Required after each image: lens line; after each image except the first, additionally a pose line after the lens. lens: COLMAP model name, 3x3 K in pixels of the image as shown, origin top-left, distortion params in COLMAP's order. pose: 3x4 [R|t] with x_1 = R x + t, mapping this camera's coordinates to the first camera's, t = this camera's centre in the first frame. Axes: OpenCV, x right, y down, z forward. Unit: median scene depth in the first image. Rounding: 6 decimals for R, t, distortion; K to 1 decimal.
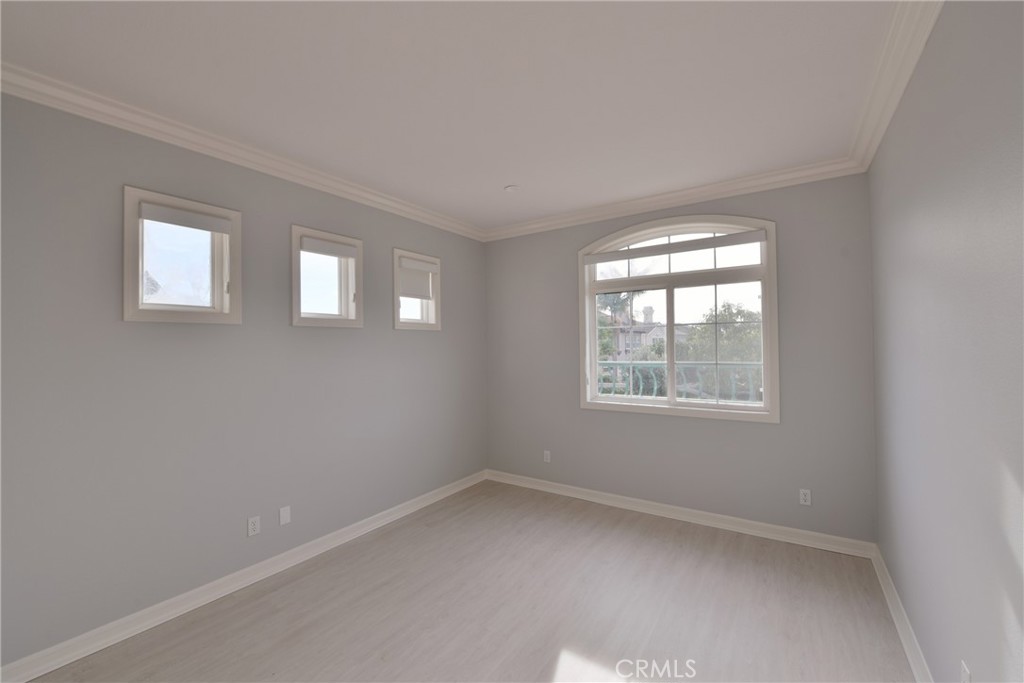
lens RADIAL K [[412.3, 0, 513.0], [0, 412.3, 349.0], [0, 0, 1]] dist [-0.001838, -0.000667]
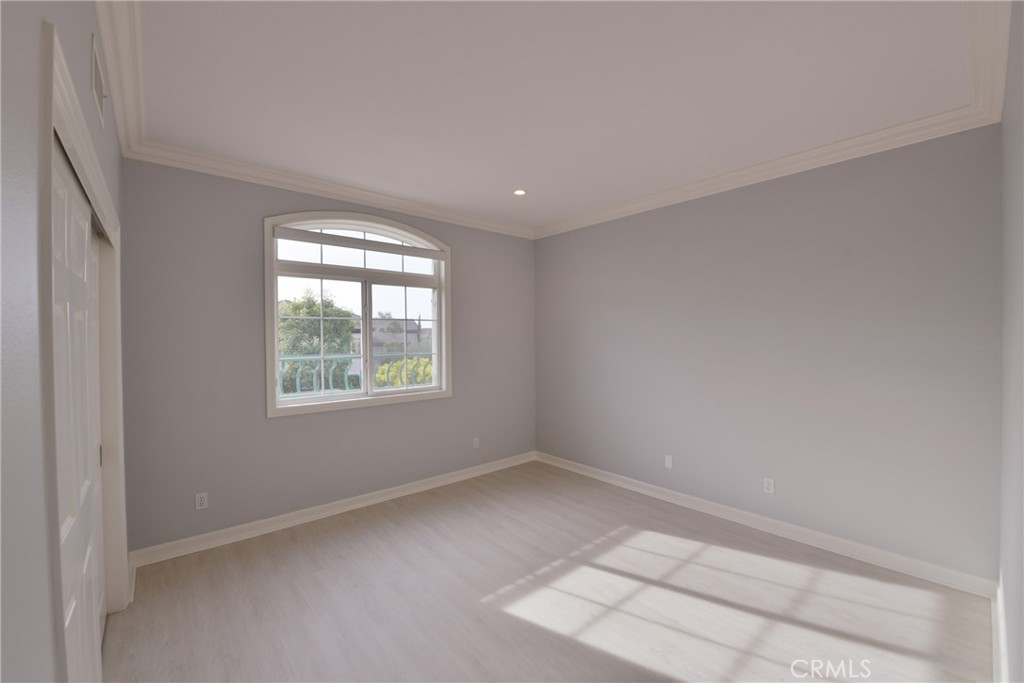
lens RADIAL K [[416.3, 0, 512.0], [0, 416.3, 341.5], [0, 0, 1]] dist [-0.000572, -0.000112]
pose [[0.265517, -0.004438, 0.964096, -0.536990], [0.005702, 0.999979, 0.003033, -0.002711], [-0.964089, 0.004692, 0.265537, 0.380333]]
